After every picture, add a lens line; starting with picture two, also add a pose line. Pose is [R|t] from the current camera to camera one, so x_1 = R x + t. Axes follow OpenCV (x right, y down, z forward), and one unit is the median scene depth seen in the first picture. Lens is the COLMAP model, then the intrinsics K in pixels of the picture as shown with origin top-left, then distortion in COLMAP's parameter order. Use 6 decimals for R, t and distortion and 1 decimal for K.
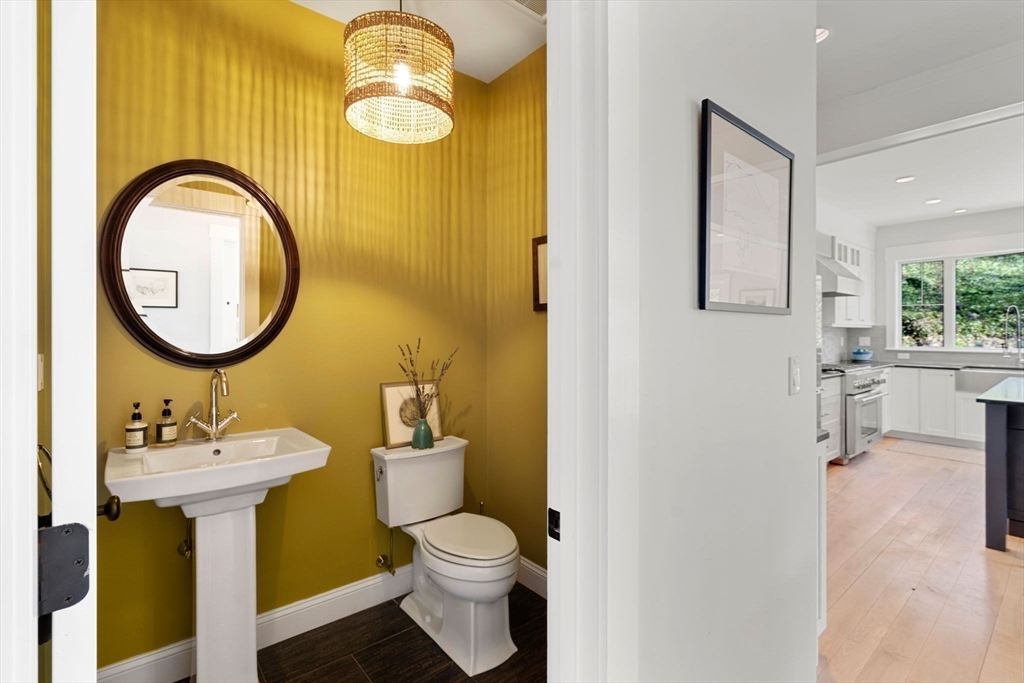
lens RADIAL K [[487.9, 0, 509.0], [0, 487.9, 330.6], [0, 0, 1]] dist [0.011527, -0.000161]
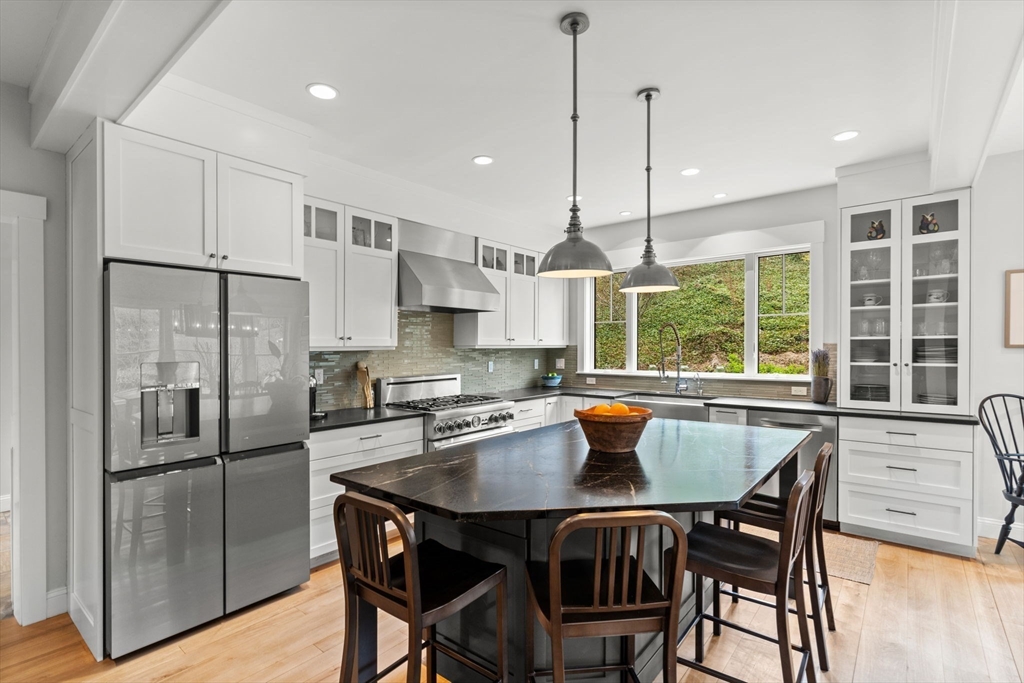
lens RADIAL K [[487.9, 0, 512.5], [0, 487.9, 347.3], [0, 0, 1]] dist [0.011527, -0.000161]
pose [[0.985770, -0.008763, 0.167871, 0.571728], [0.008602, 0.999962, 0.001685, -0.010797], [-0.167879, -0.000217, 0.985808, 0.190448]]
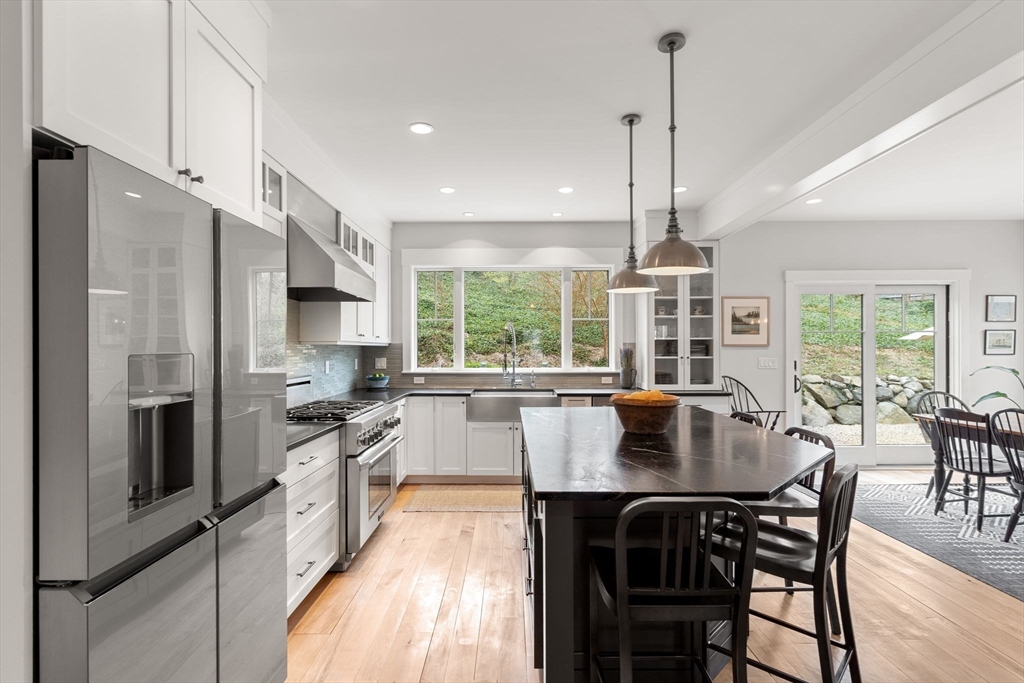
lens RADIAL K [[487.9, 0, 504.1], [0, 487.9, 346.5], [0, 0, 1]] dist [0.011527, -0.000161]
pose [[0.658623, -0.000665, 0.752473, 0.298092], [0.004062, 0.999988, -0.002671, -0.002806], [-0.752462, 0.004816, 0.658618, 0.375567]]
